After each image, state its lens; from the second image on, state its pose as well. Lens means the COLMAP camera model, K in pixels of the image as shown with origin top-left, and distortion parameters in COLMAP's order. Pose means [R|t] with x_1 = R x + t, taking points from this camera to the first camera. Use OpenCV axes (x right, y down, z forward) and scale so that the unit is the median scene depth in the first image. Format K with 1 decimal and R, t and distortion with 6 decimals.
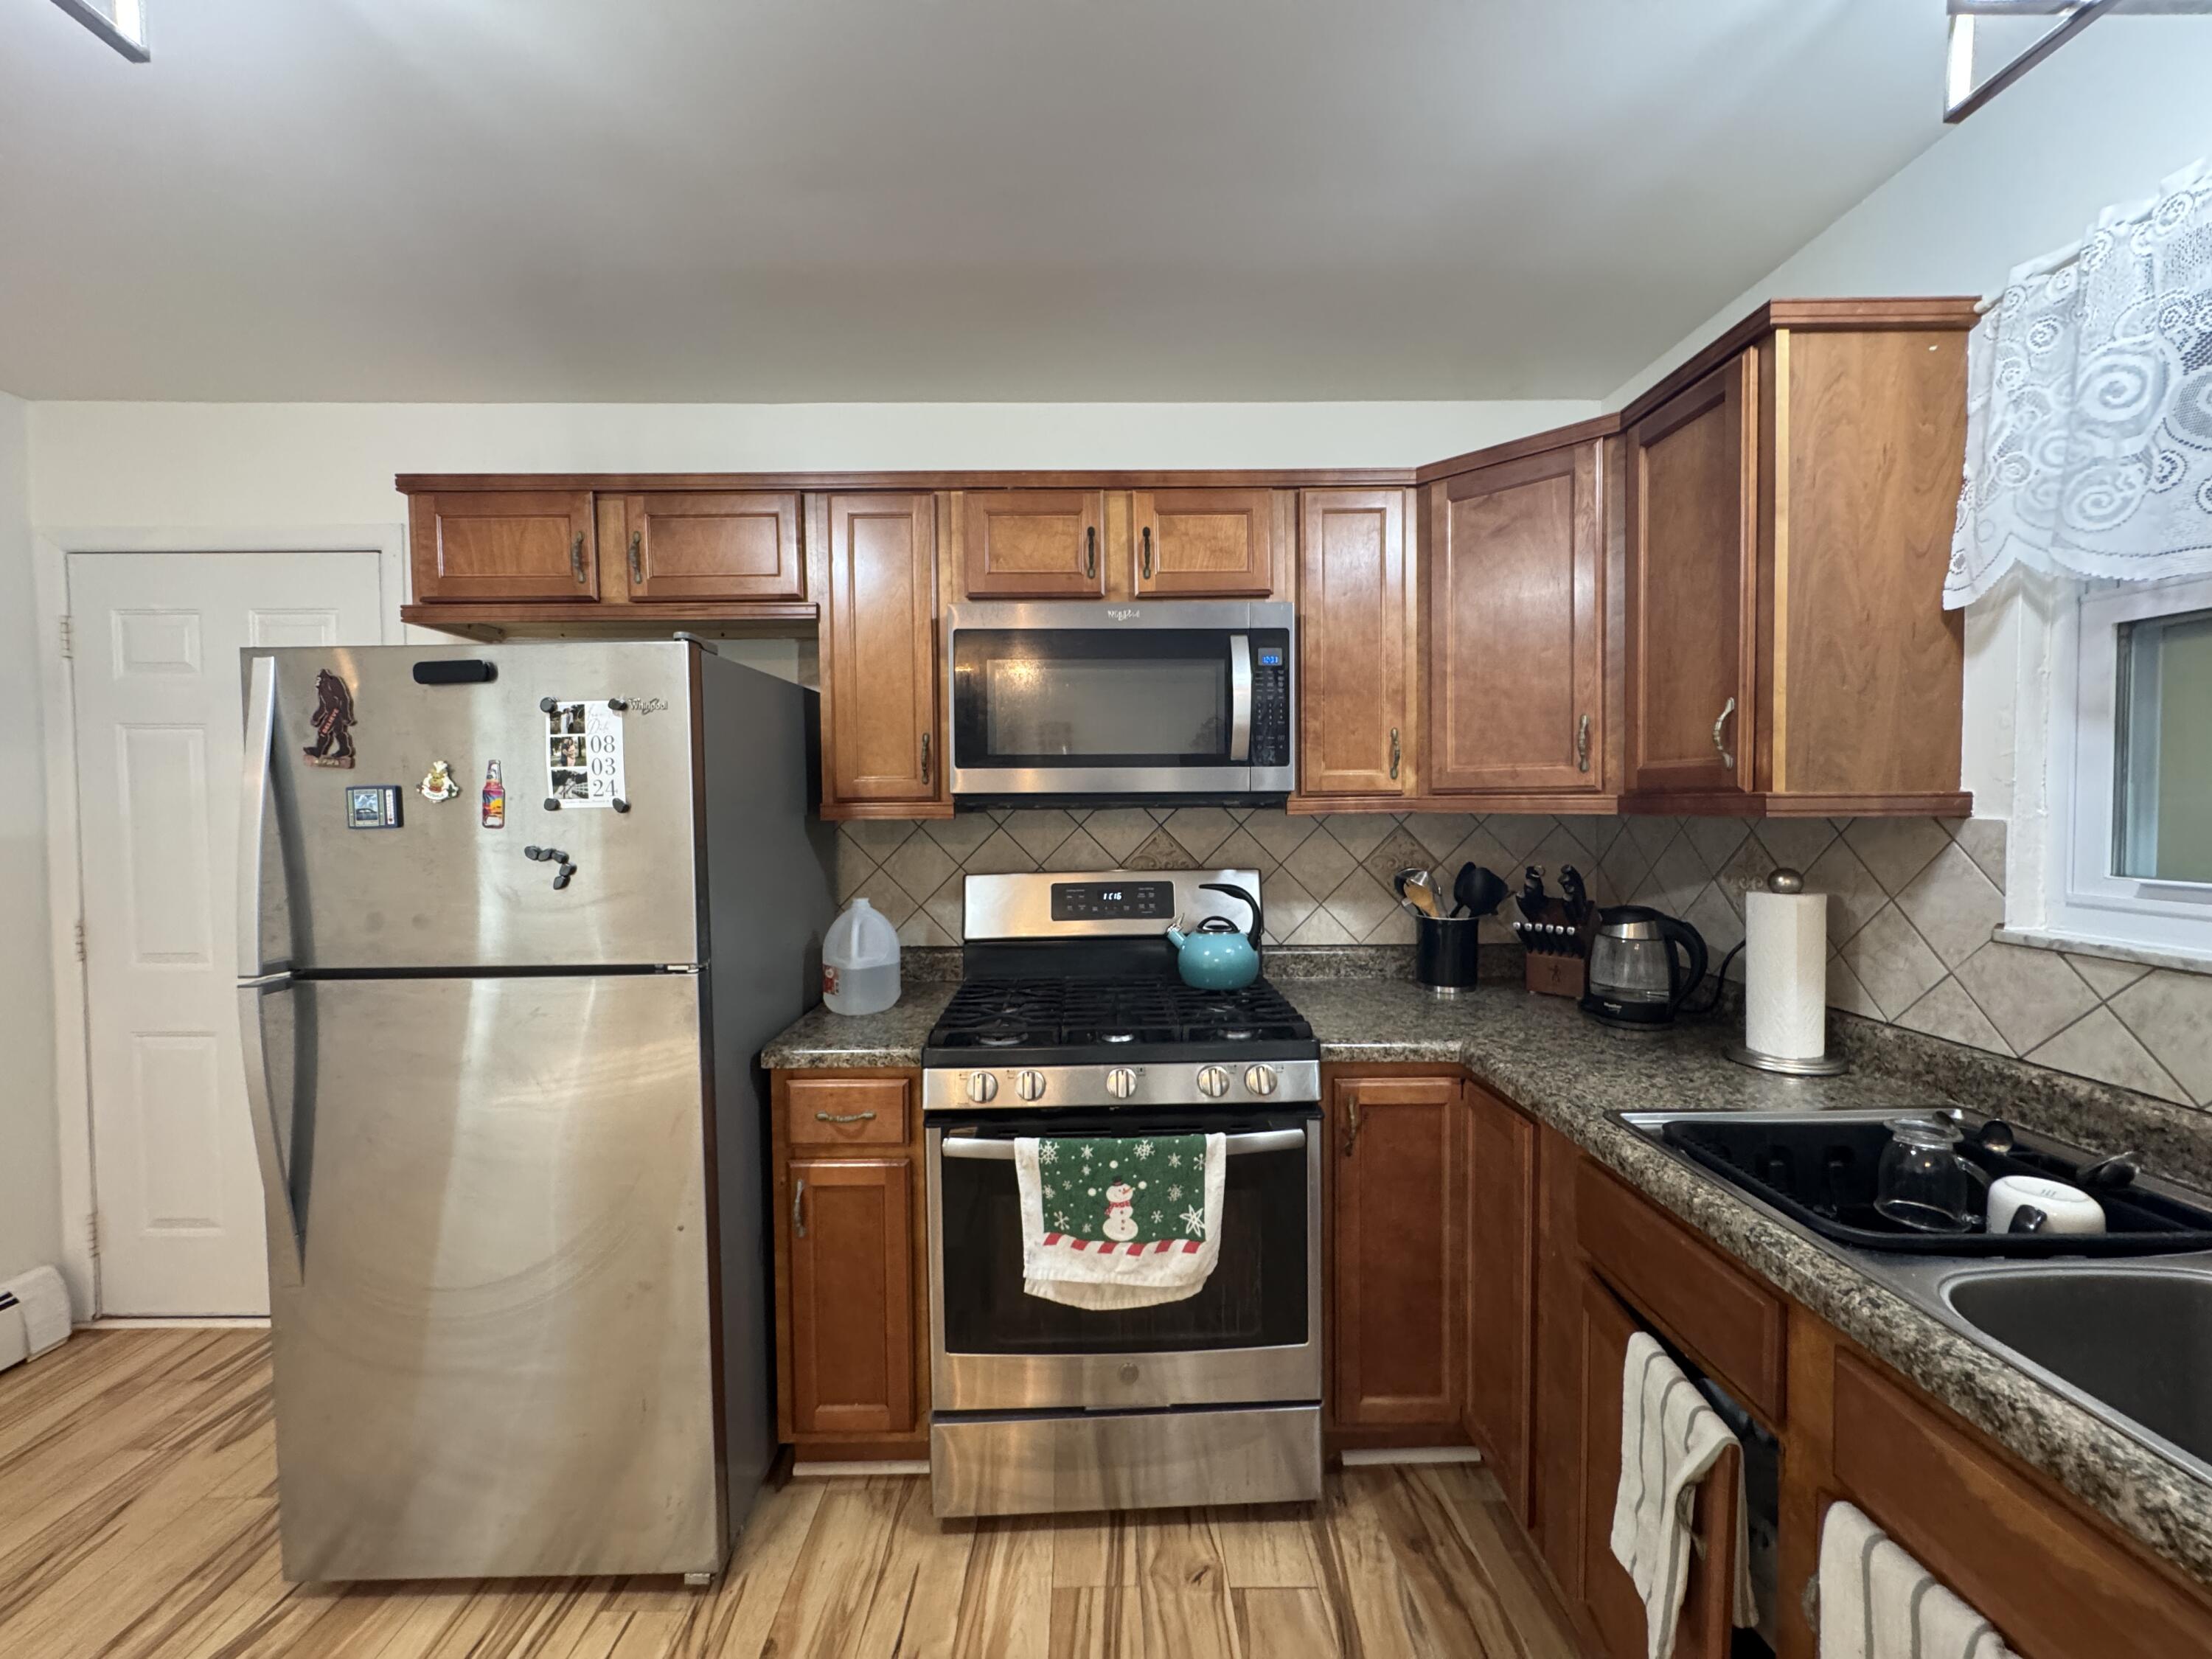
lens RADIAL K [[884.7, 0, 1103.2], [0, 884.7, 827.2], [0, 0, 1]] dist [-0.005591, 0.001026]
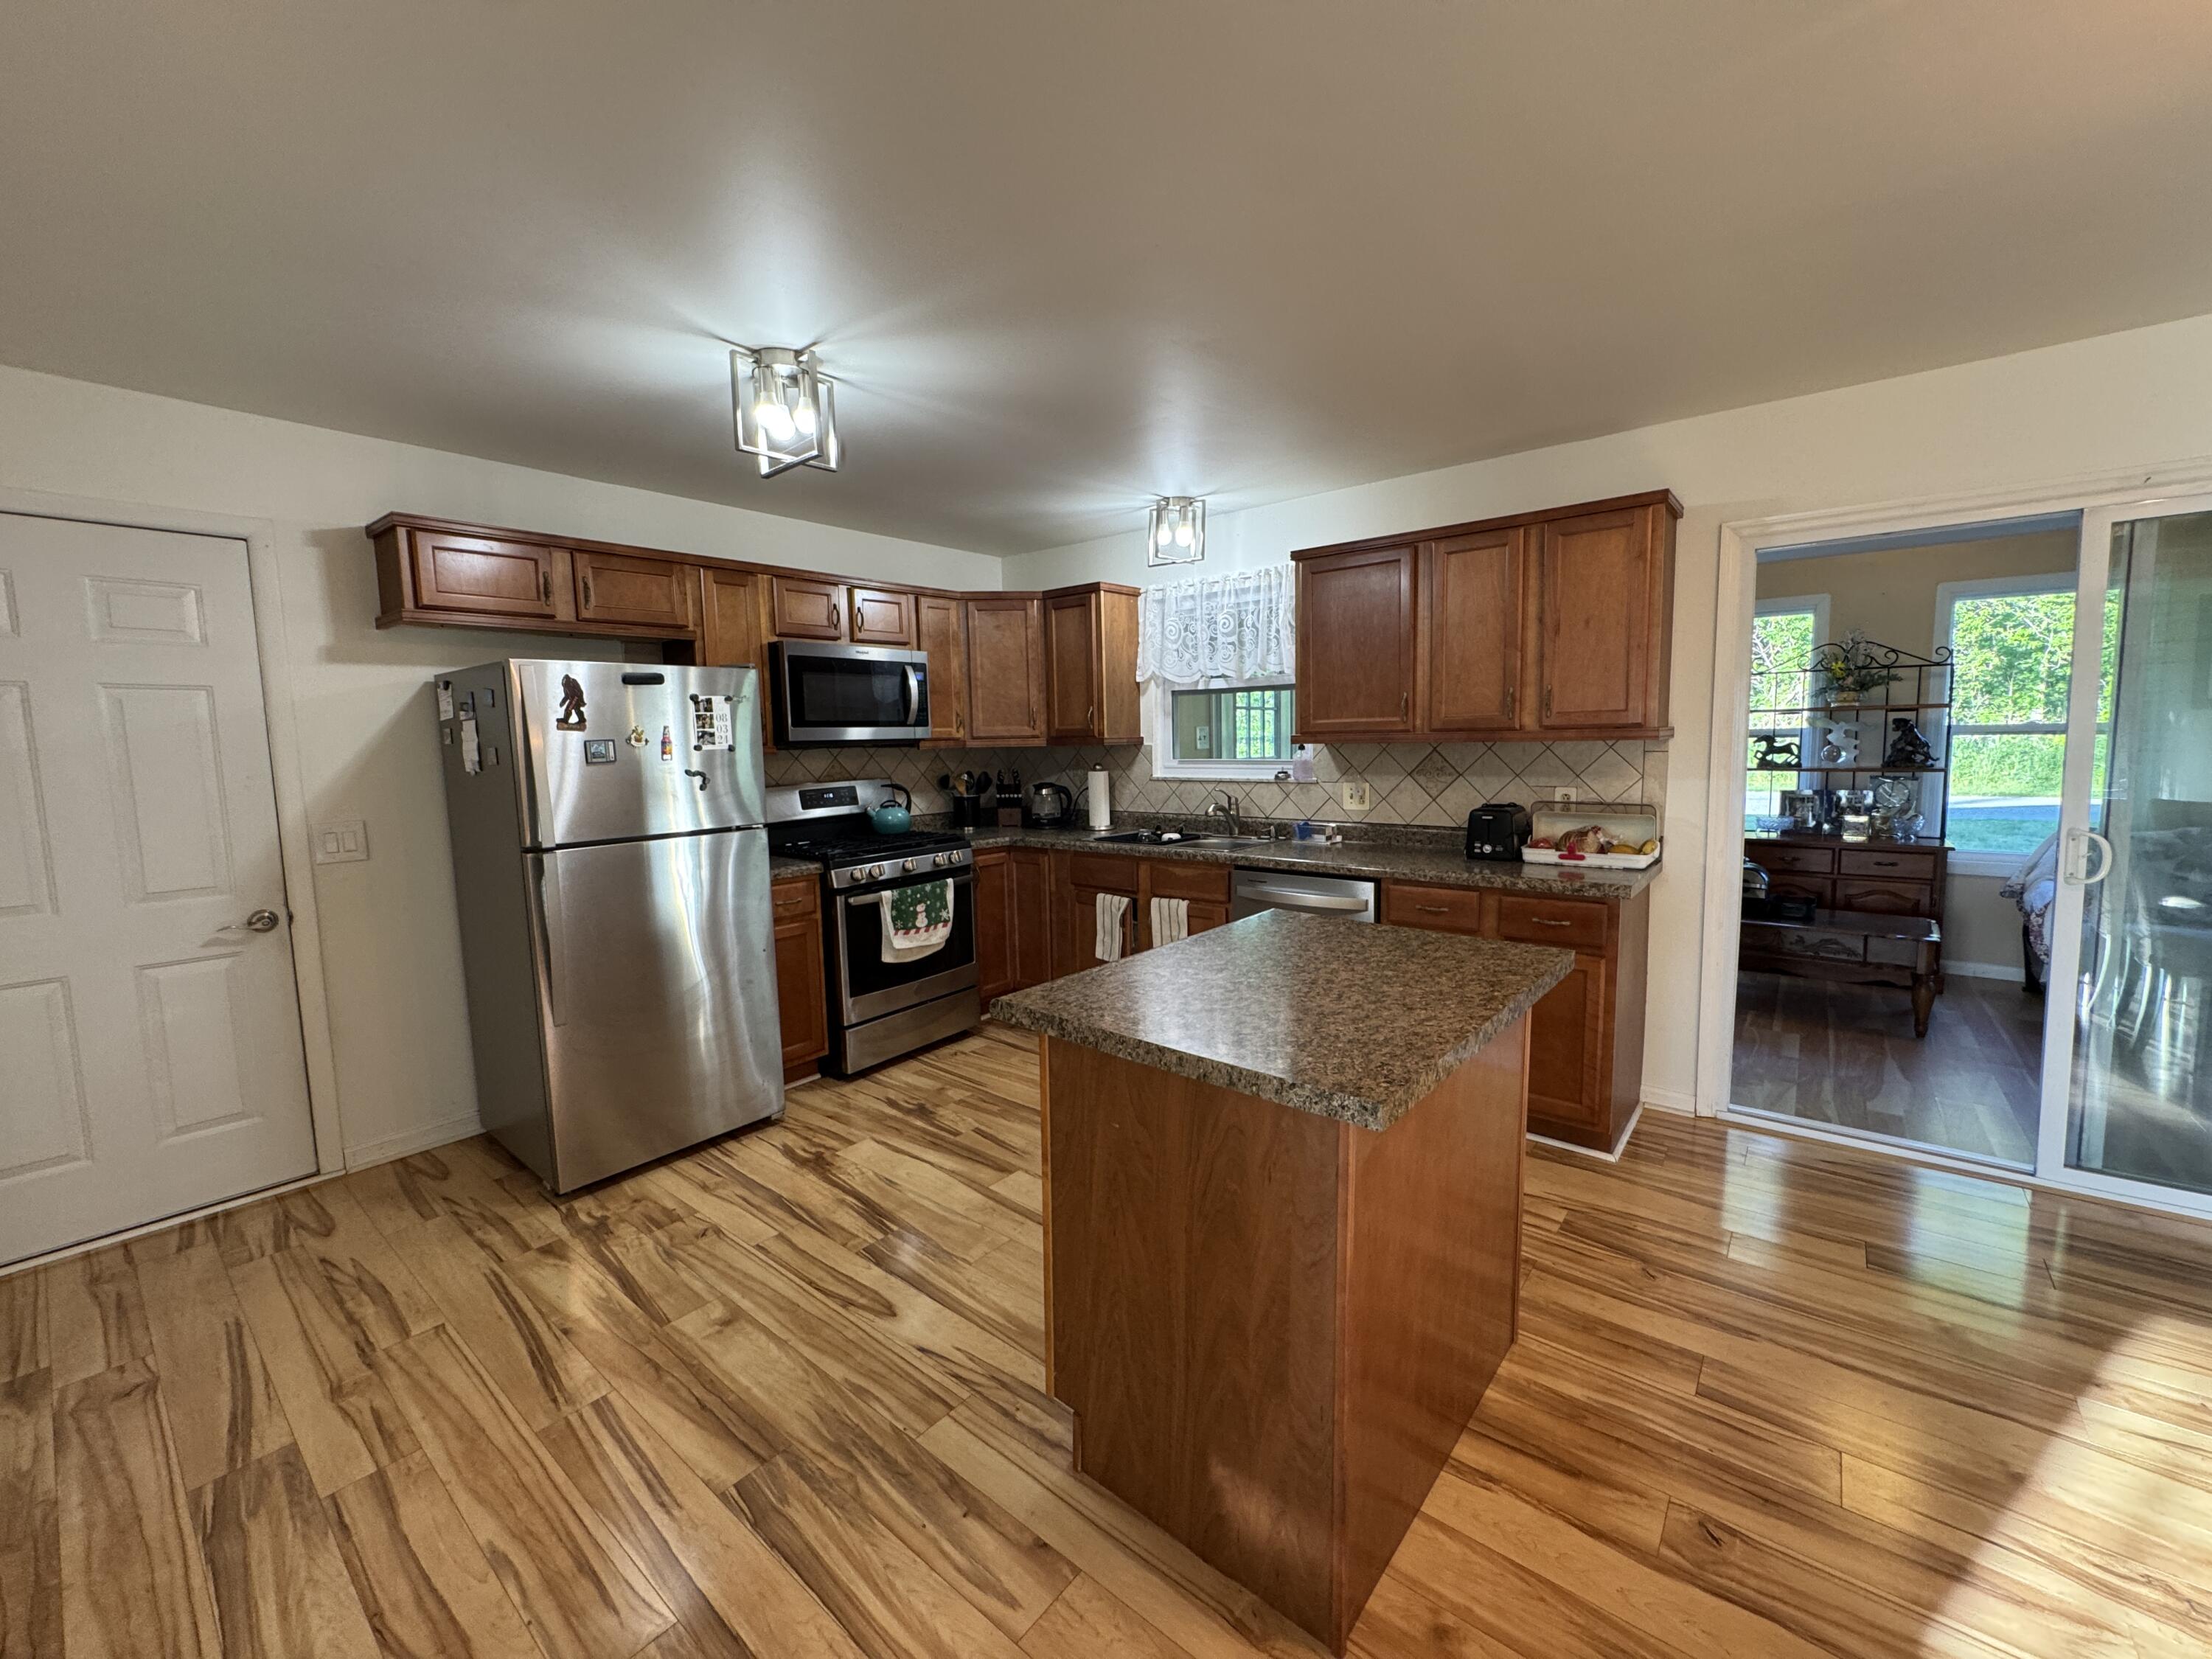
lens RADIAL K [[884.7, 0, 1104.9], [0, 884.7, 829.1], [0, 0, 1]] dist [-0.005591, 0.001026]
pose [[0.646116, -0.086679, 0.758301, -1.357194], [0.038790, 0.995976, 0.080796, 0.026766], [-0.762253, -0.022788, 0.646878, -0.861078]]
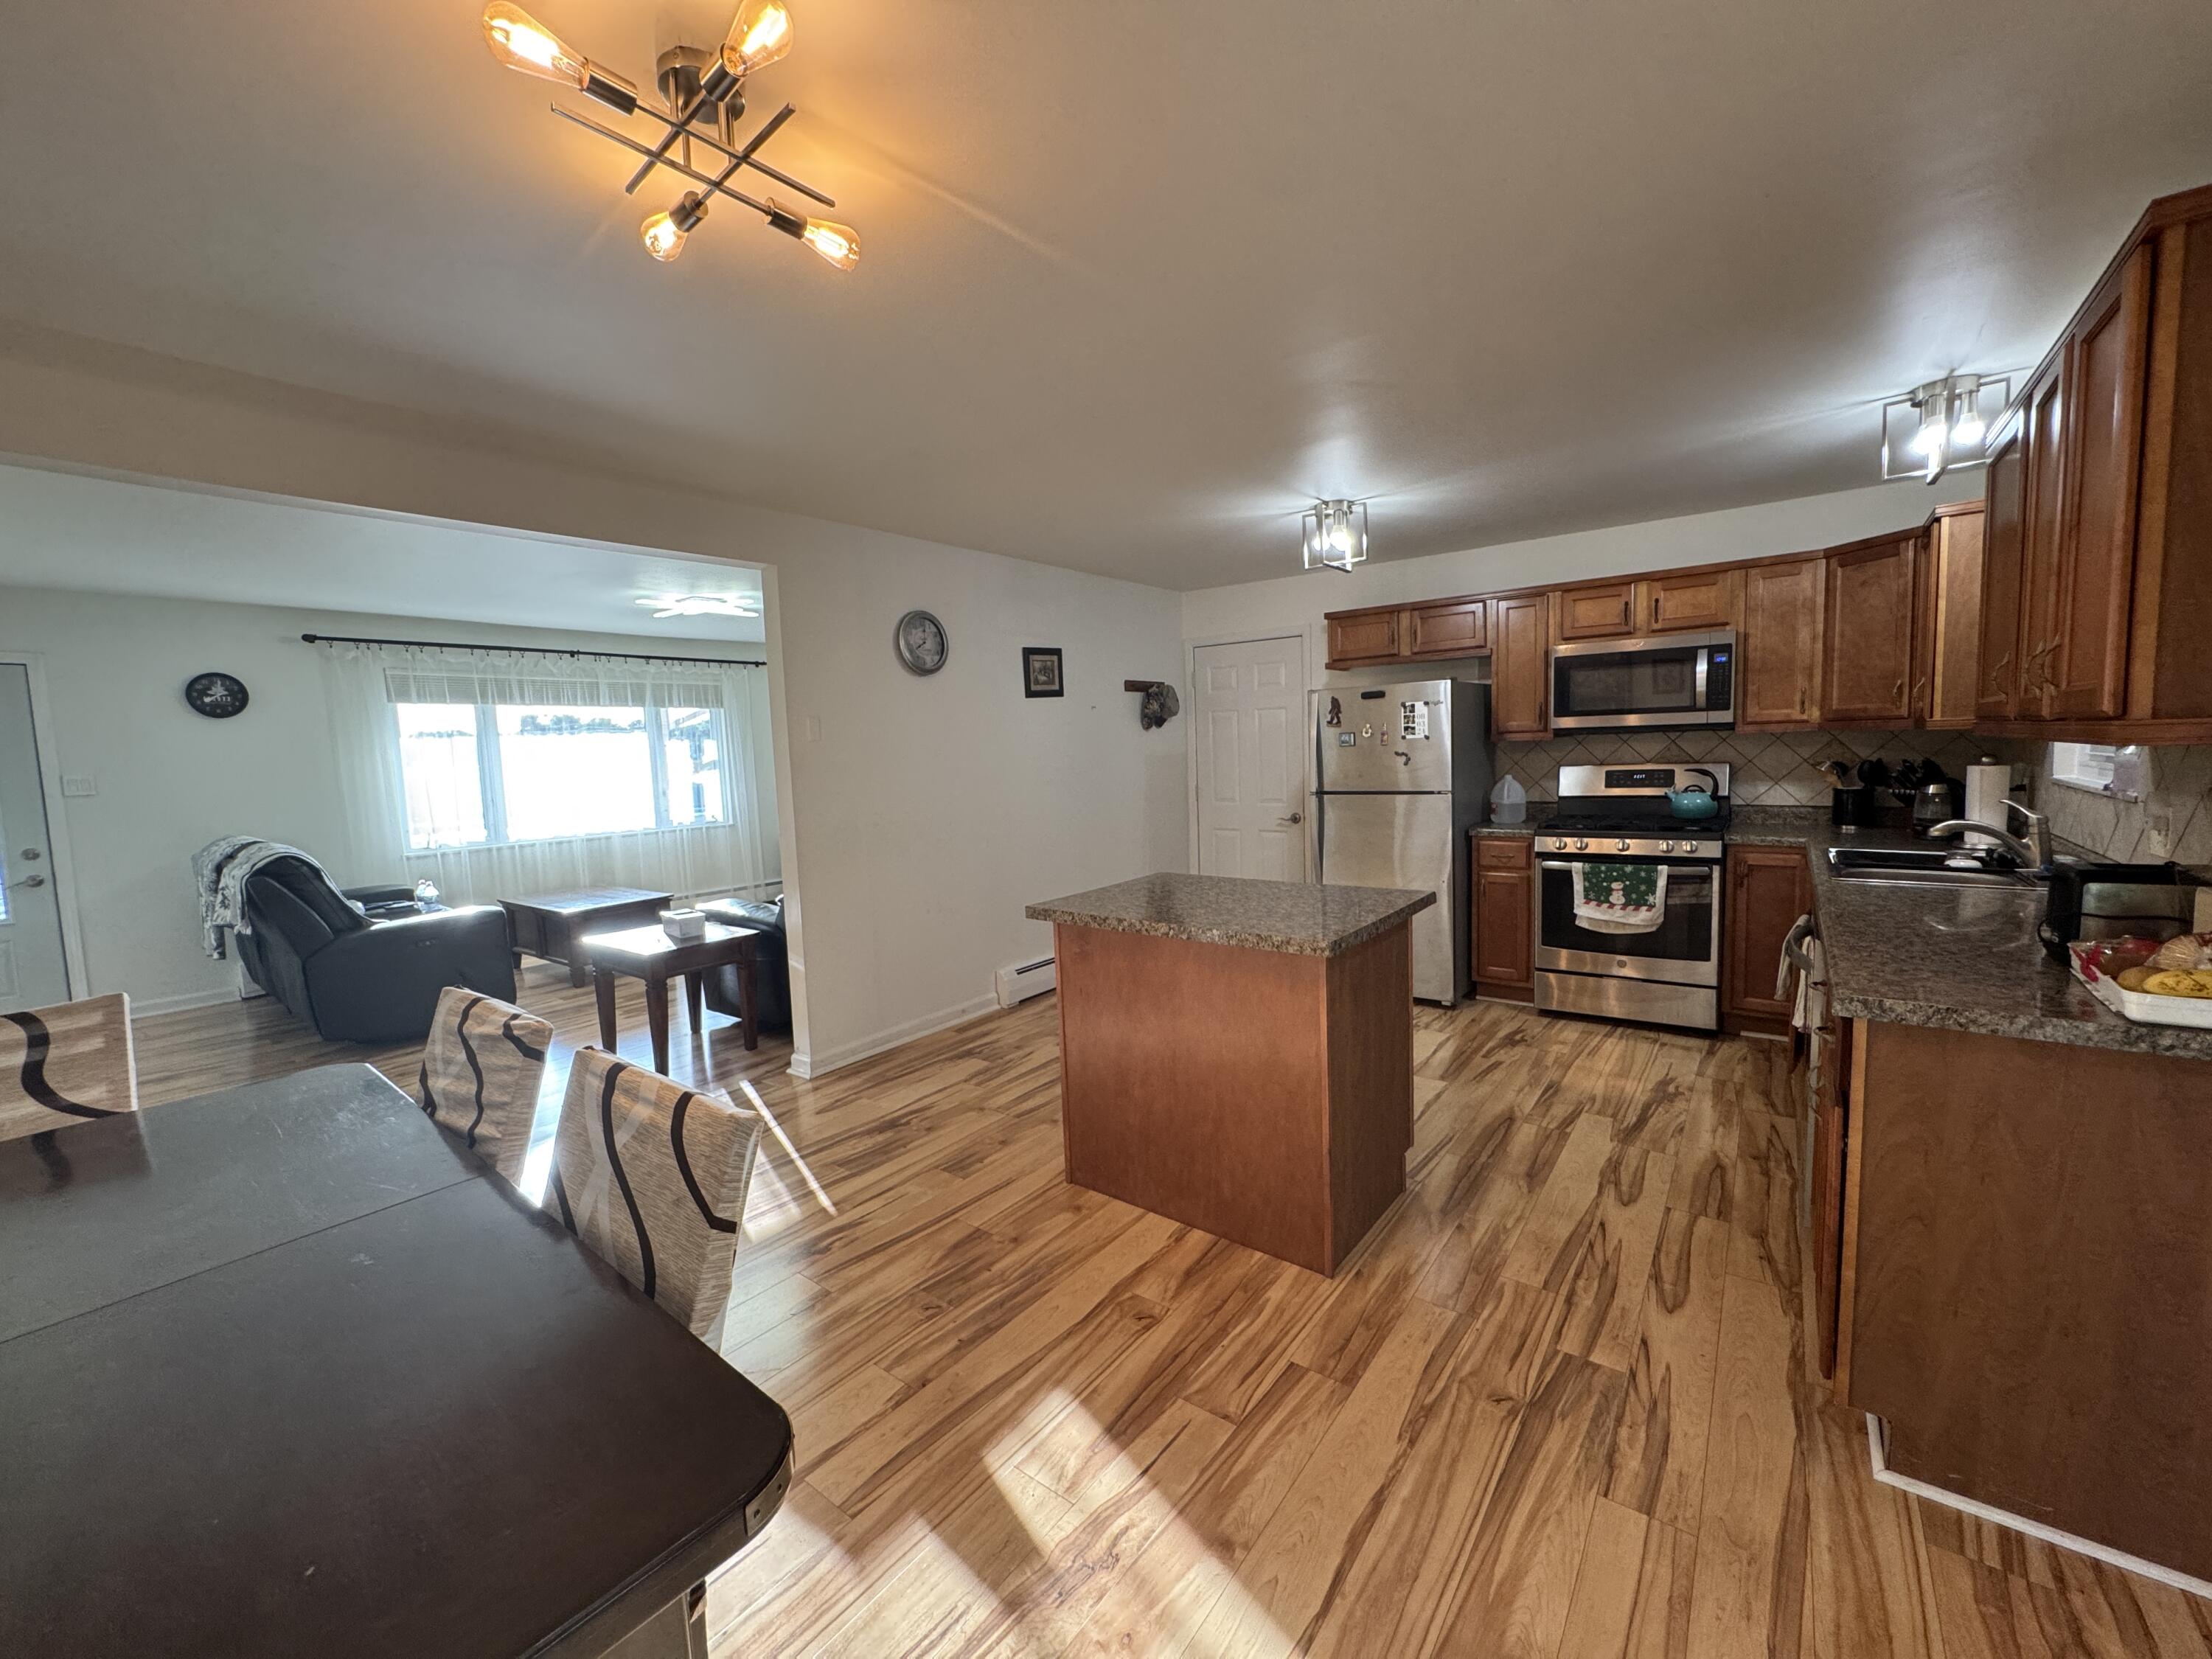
lens RADIAL K [[884.7, 0, 1106.0], [0, 884.7, 827.2], [0, 0, 1]] dist [-0.005591, 0.001026]
pose [[0.786435, 0.037613, -0.616527, 0.393664], [0.011834, 0.997043, 0.075923, 0.034142], [0.617560, -0.067004, 0.783665, -1.762785]]
